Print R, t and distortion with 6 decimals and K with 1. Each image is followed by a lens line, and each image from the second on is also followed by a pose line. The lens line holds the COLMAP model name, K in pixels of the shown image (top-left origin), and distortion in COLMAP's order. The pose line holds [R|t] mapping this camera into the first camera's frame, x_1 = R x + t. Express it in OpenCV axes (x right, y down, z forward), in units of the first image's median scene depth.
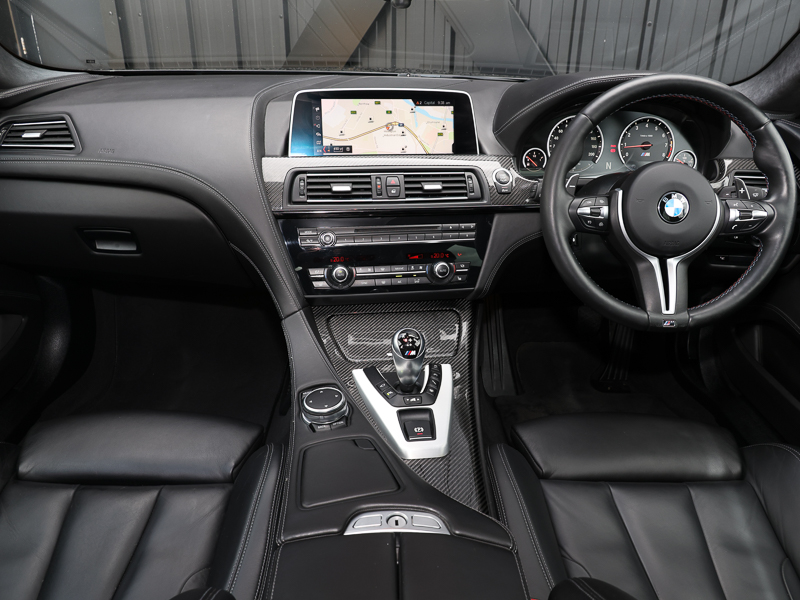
lens RADIAL K [[614.3, 0, 400.0], [0, 614.3, 300.0], [0, 0, 1]] dist [0.005100, -0.001679]
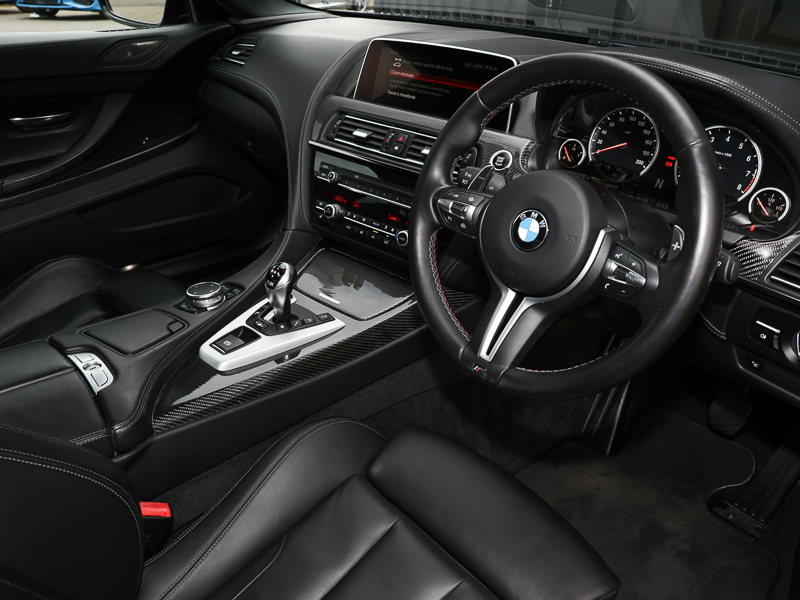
lens RADIAL K [[654.2, 0, 400.0], [0, 654.2, 300.0], [0, 0, 1]] dist [-0.001824, 0.001803]
pose [[0.641516, 0.360541, -0.677102, 0.776479], [-0.337782, 0.925255, 0.172647, -0.131758], [0.688738, 0.117957, 0.715350, 0.276753]]
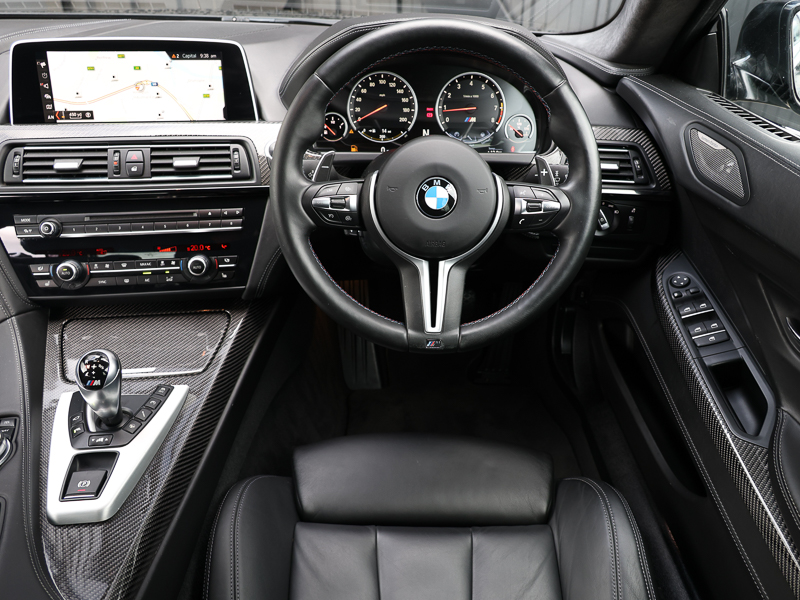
lens RADIAL K [[614.3, 0, 400.0], [0, 614.3, 300.0], [0, 0, 1]] dist [0.005100, -0.001679]
pose [[0.999717, 0.005913, -0.023039, 0.353236], [-0.003944, 0.996409, 0.084574, -0.073275], [0.023457, -0.084459, 0.996151, 0.181758]]
